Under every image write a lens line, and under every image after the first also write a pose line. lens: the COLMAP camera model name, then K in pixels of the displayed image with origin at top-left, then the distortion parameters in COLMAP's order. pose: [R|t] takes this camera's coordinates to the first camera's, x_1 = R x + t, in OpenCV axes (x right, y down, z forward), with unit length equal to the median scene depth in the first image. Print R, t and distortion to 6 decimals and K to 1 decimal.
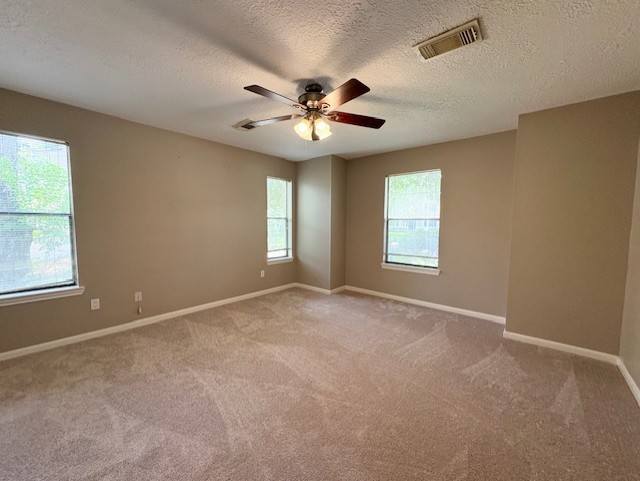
lens RADIAL K [[244.0, 0, 319.3], [0, 244.0, 242.9], [0, 0, 1]] dist [0.001238, 0.000426]
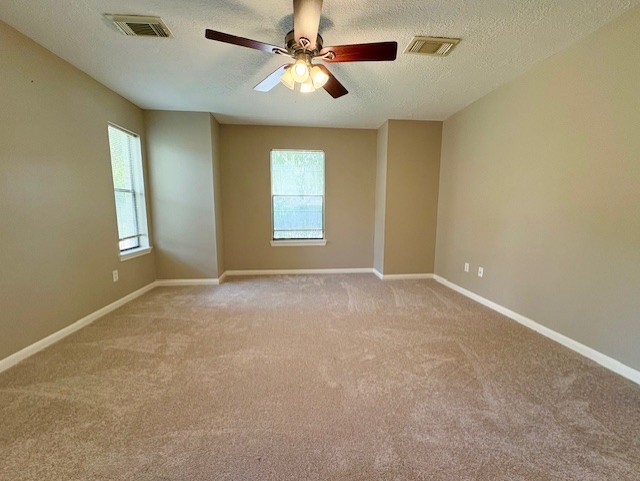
lens RADIAL K [[244.0, 0, 320.7], [0, 244.0, 243.1], [0, 0, 1]] dist [0.001238, 0.000426]
pose [[0.713463, -0.108110, 0.692303, -0.306142], [0.058674, 0.993773, 0.094721, 0.011741], [-0.698232, -0.026960, 0.715364, 0.165539]]
